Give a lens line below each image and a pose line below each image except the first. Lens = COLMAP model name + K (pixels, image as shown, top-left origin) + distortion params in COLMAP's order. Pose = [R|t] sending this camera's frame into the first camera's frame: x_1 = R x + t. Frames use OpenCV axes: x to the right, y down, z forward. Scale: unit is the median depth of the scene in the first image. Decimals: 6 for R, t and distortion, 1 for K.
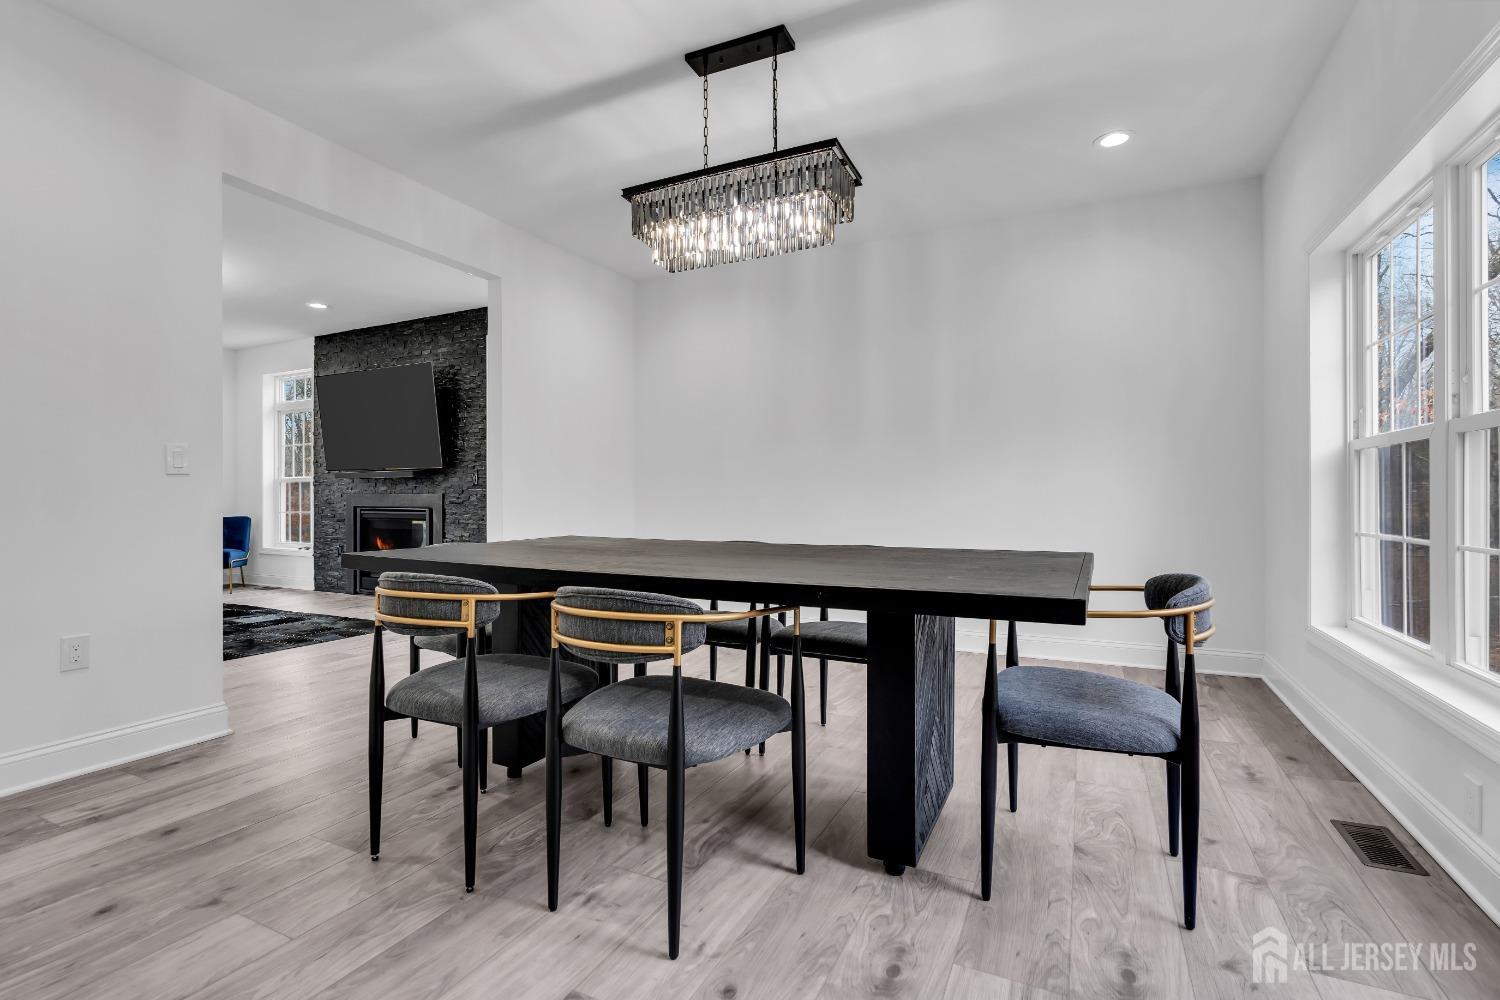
lens RADIAL K [[678.5, 0, 762.3], [0, 678.5, 499.3], [0, 0, 1]] dist [-0.024249, -0.000197]
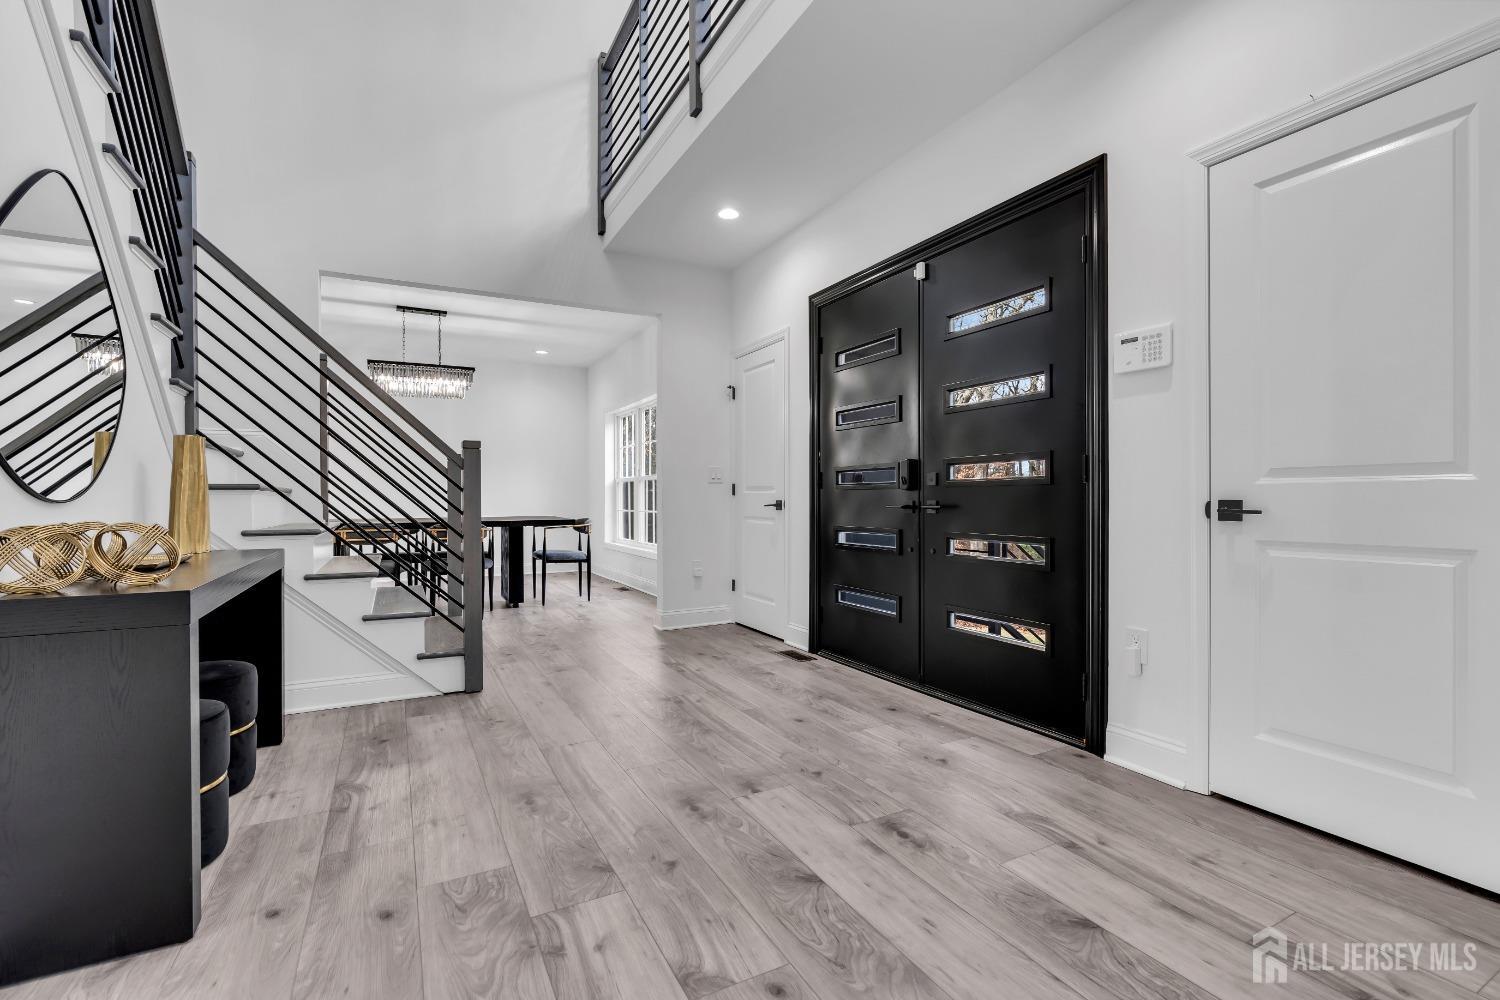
lens RADIAL K [[678.5, 0, 753.2], [0, 678.5, 503.2], [0, 0, 1]] dist [-0.024249, -0.000197]
pose [[0.599498, 0.002978, 0.800371, -1.351659], [-0.001160, 0.999995, -0.002852, 0.031406], [-0.800375, 0.000781, 0.599499, -1.509817]]
